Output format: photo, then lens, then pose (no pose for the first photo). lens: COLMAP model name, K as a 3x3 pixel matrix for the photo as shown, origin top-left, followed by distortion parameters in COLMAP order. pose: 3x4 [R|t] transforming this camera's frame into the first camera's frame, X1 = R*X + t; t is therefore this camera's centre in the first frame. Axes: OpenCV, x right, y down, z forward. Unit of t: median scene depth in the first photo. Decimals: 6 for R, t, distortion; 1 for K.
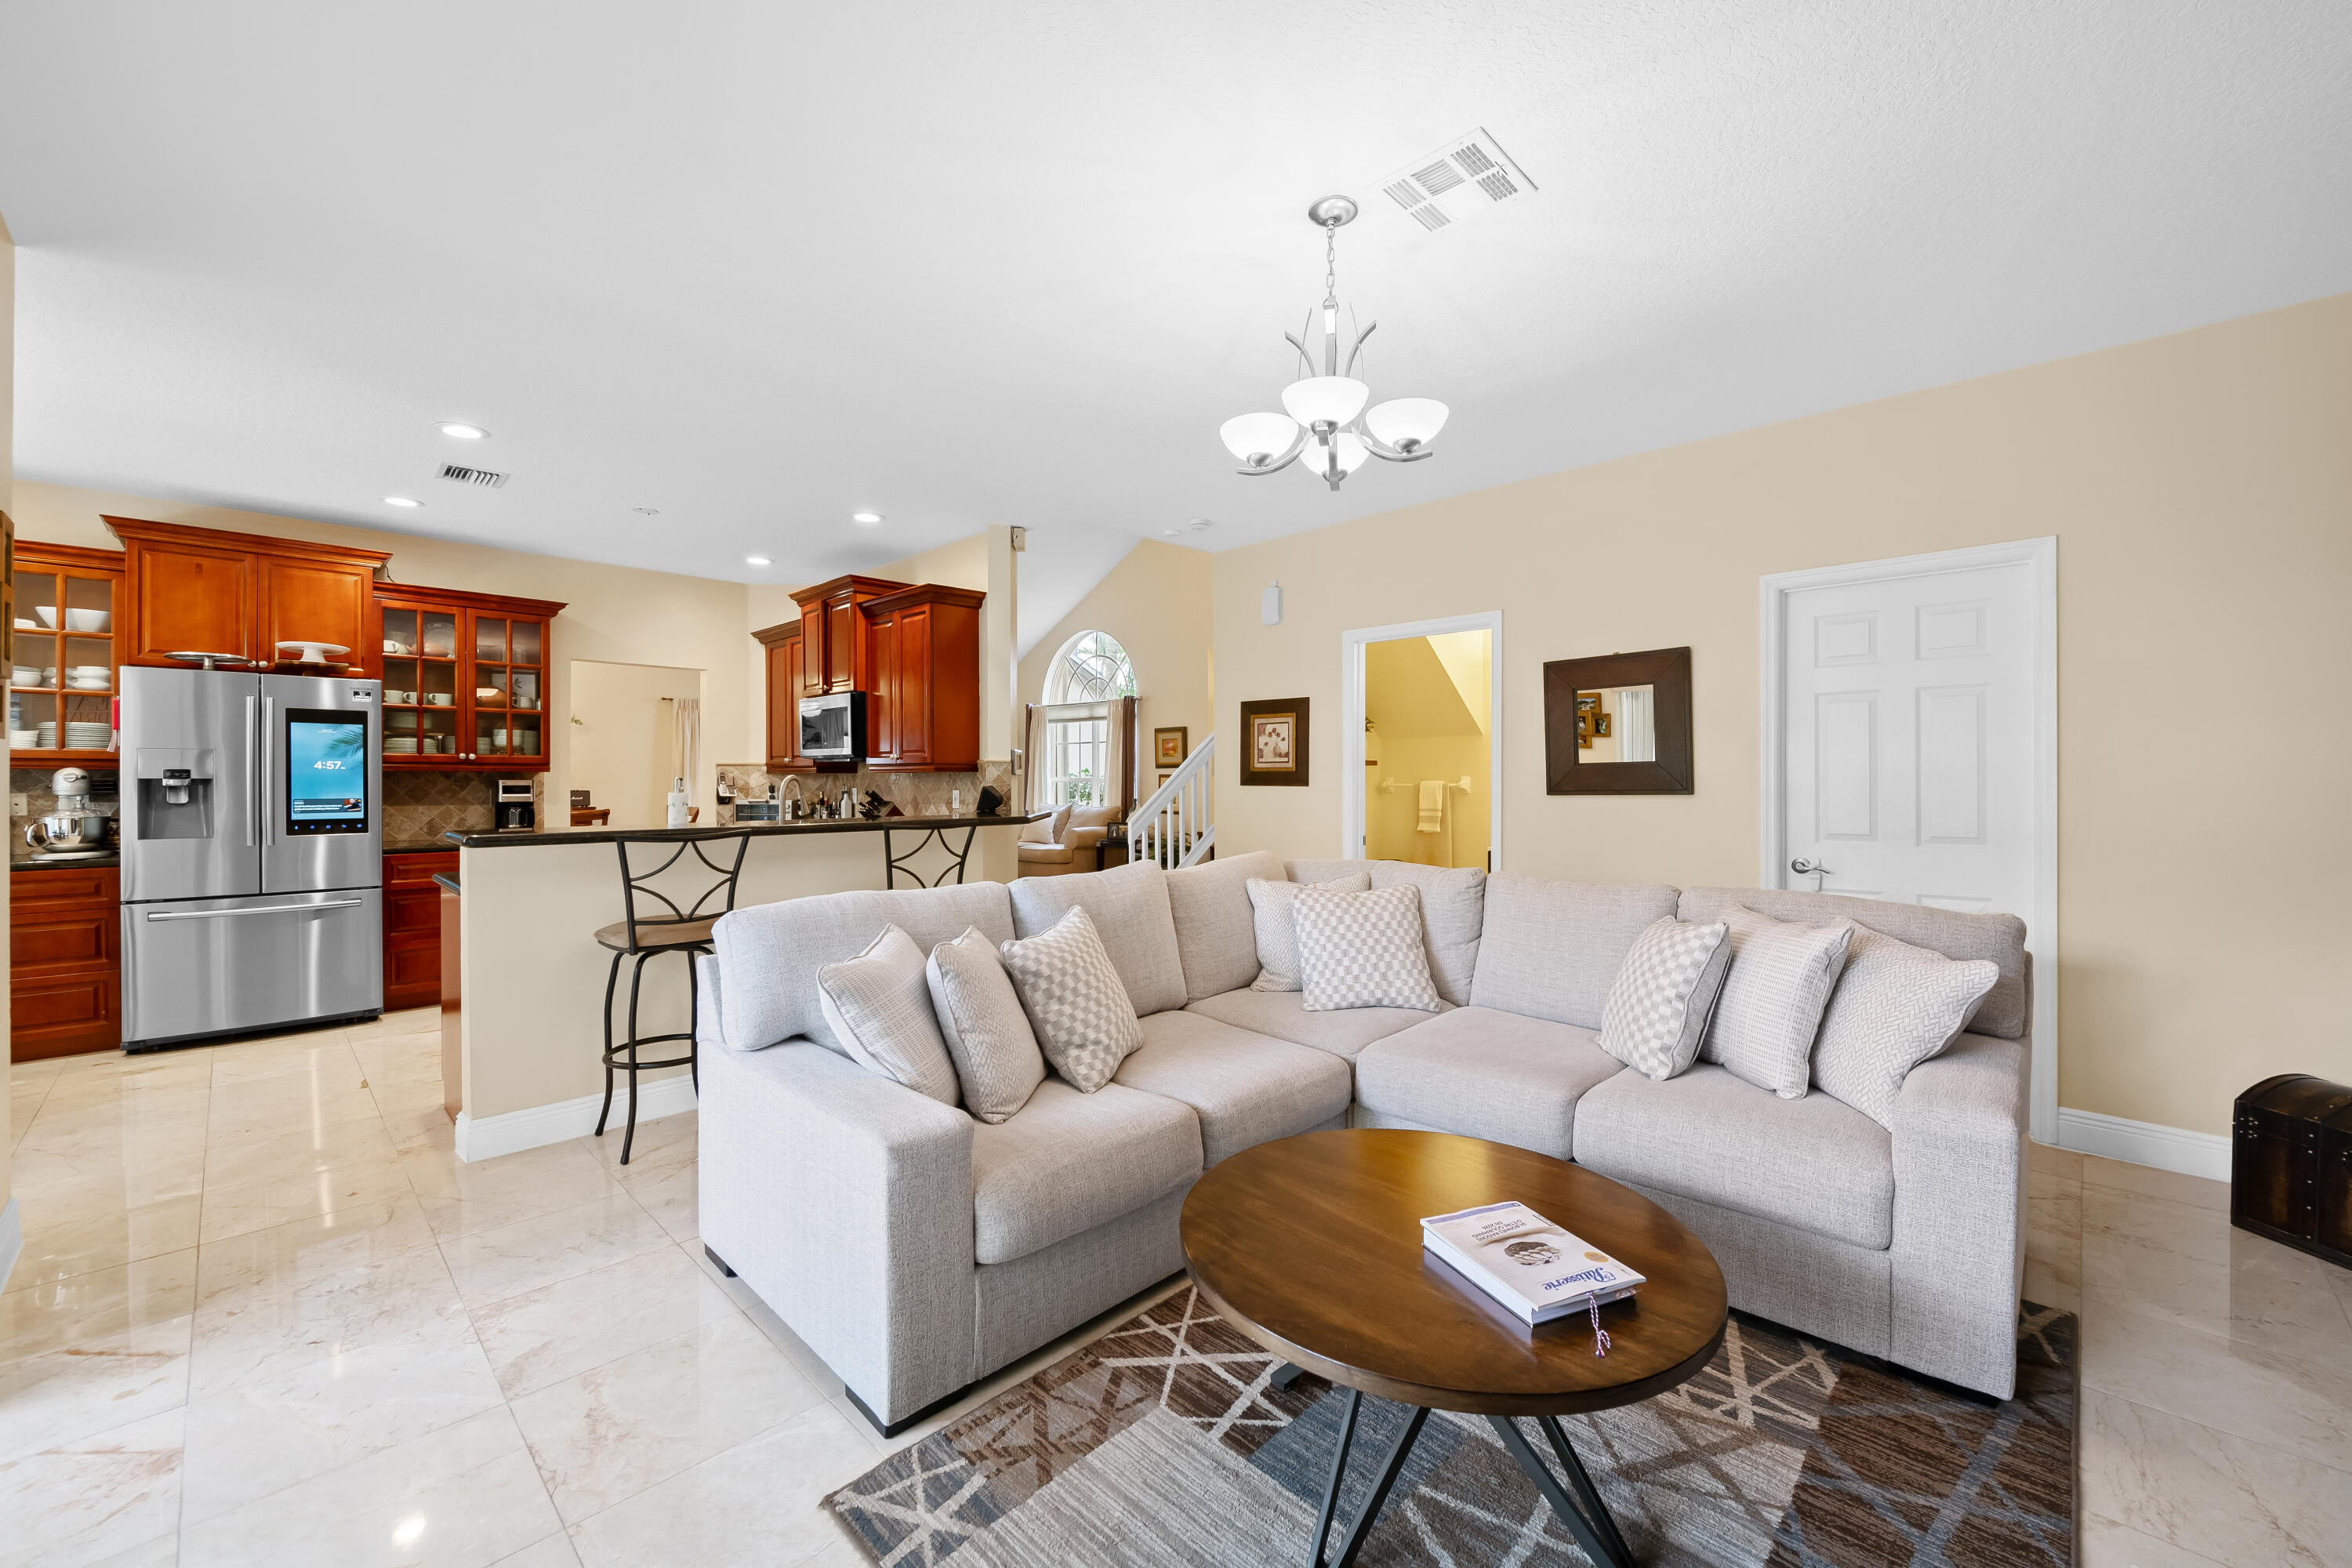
lens RADIAL K [[934.0, 0, 1191.1], [0, 934.0, 783.1], [0, 0, 1]] dist [-0.000057, -0.002787]
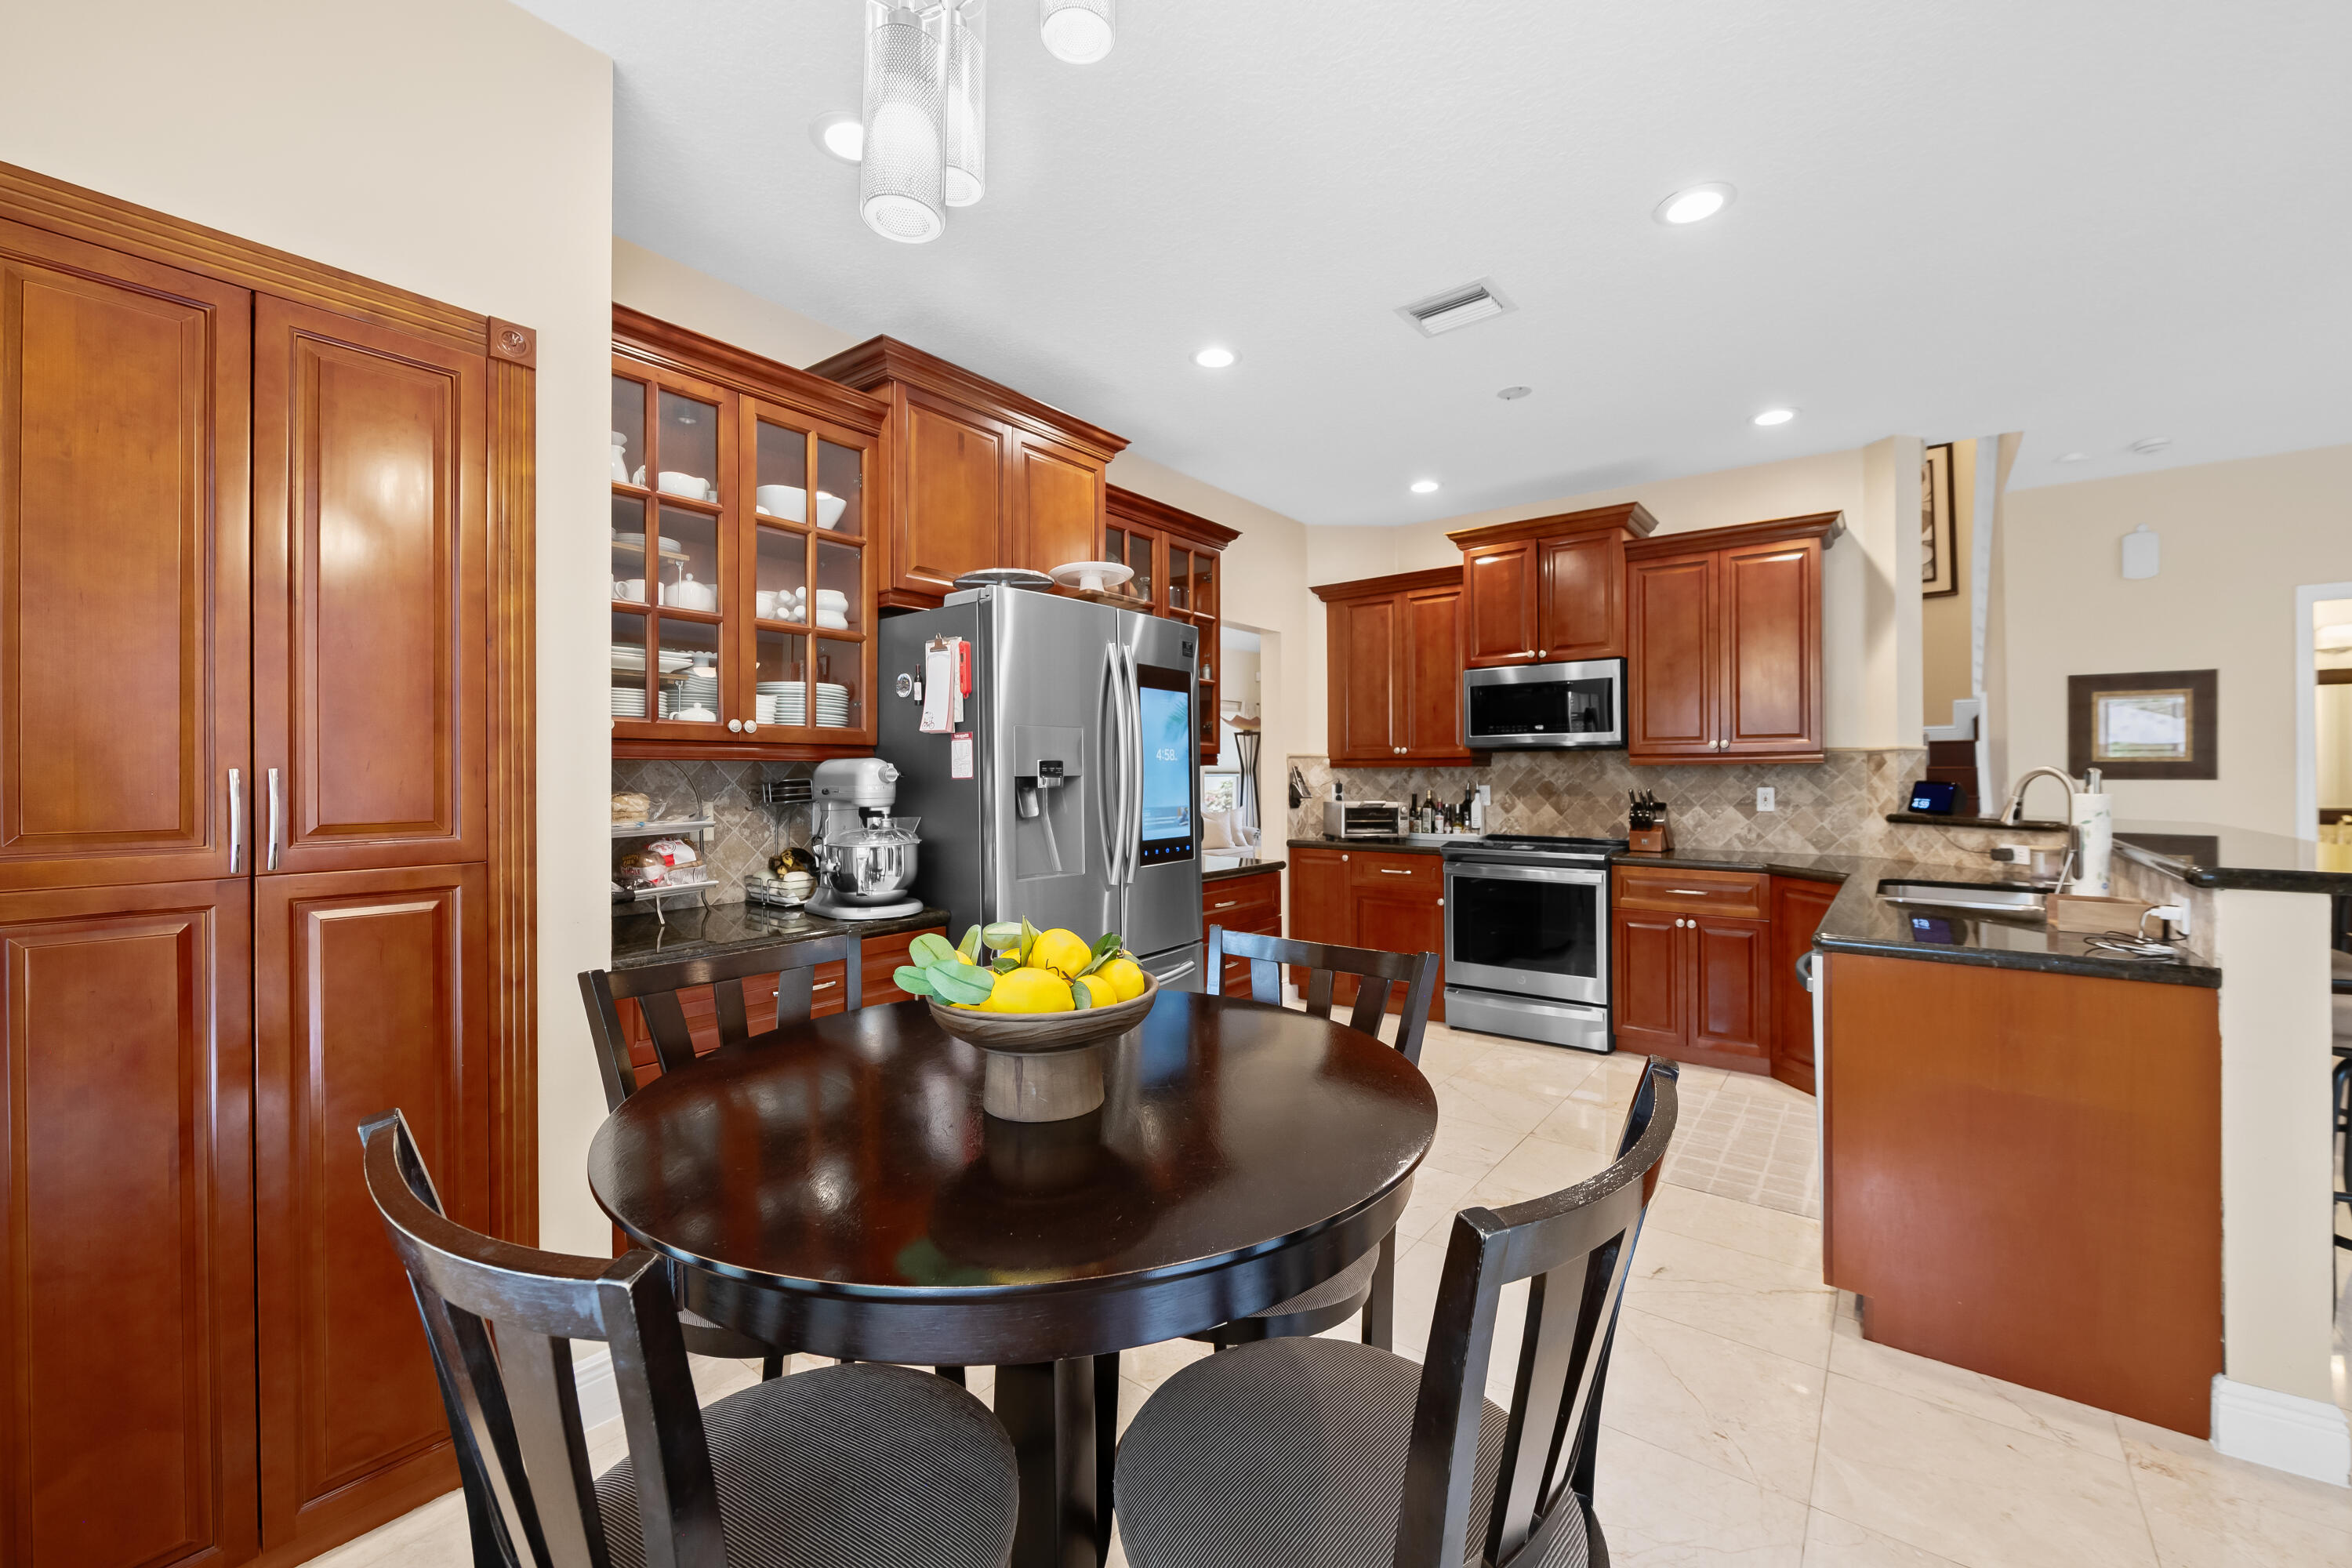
lens RADIAL K [[928.7, 0, 1185.6], [0, 928.7, 772.4], [0, 0, 1]] dist [-0.000524, -0.000163]
pose [[0.993781, -0.004617, 0.111255, -0.940923], [0.005435, 0.999960, -0.007051, -0.002317], [-0.111218, 0.007612, 0.993767, 0.344390]]
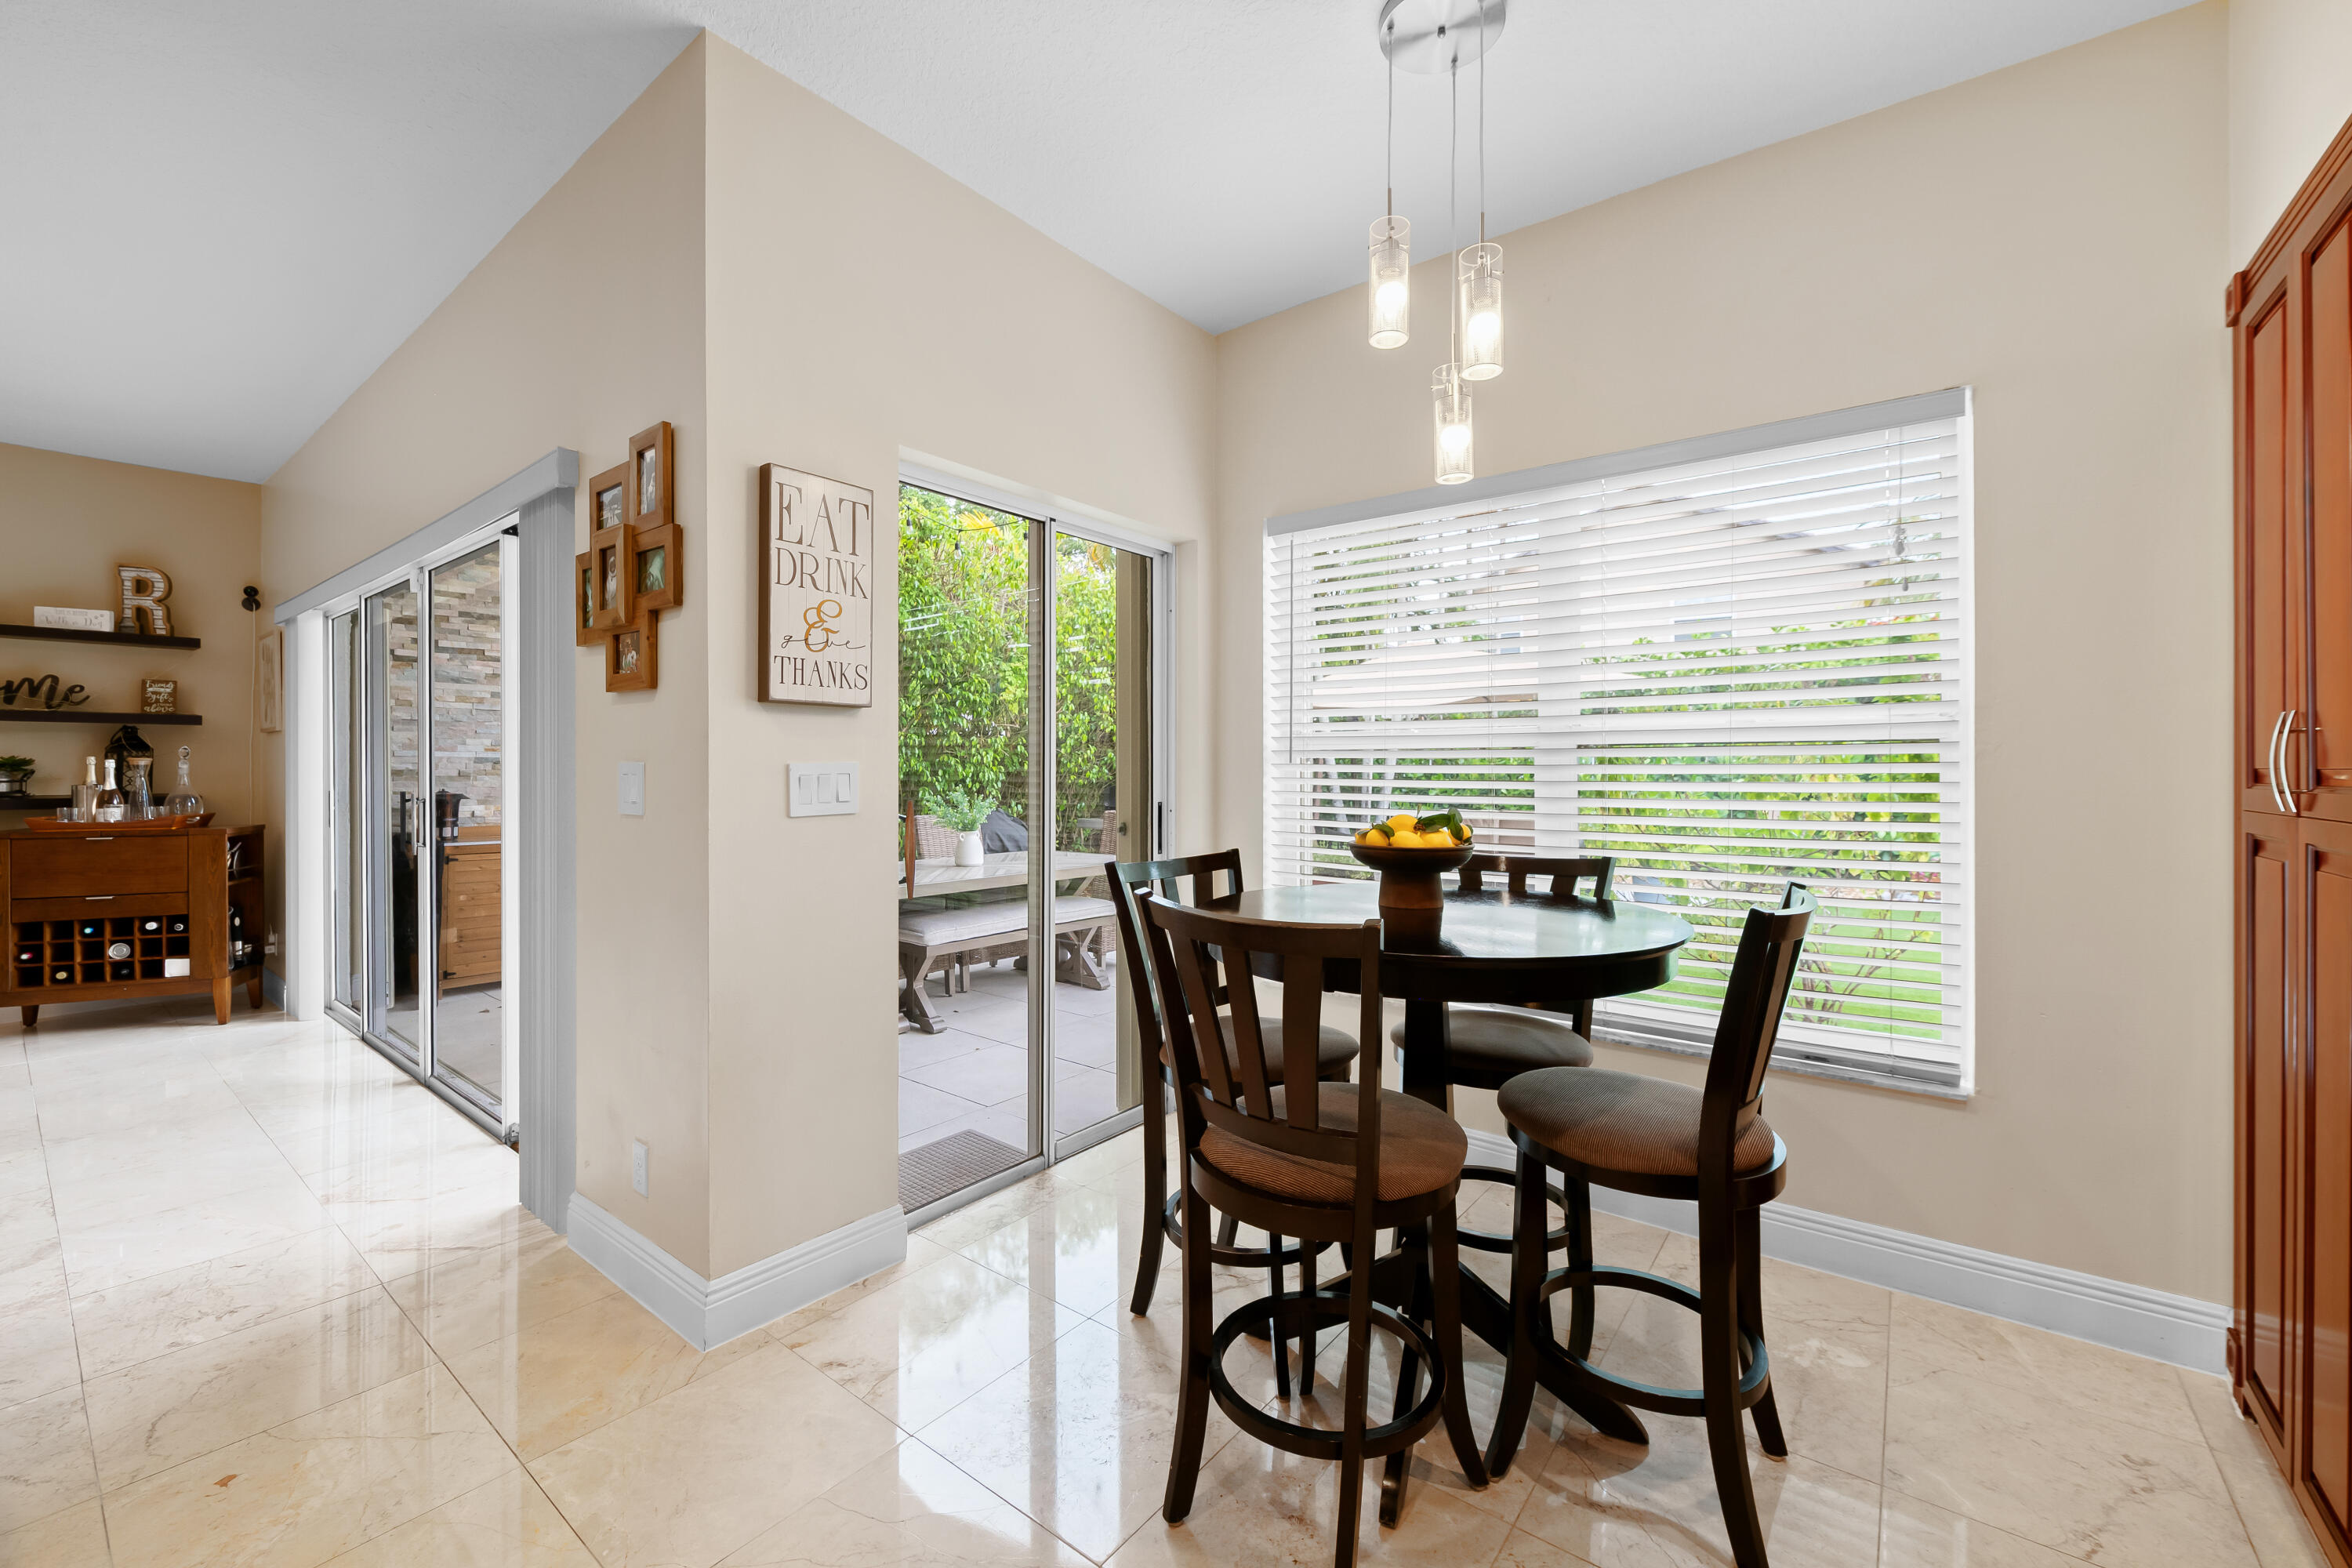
lens RADIAL K [[950.3, 0, 1180.9], [0, 950.3, 765.2], [0, 0, 1]] dist [-0.010091, 0.000087]
pose [[-0.994036, -0.001039, -0.109045, -0.813318], [-0.001287, 0.999997, 0.002202, 0.010756], [0.109042, 0.002329, -0.994034, 0.935675]]
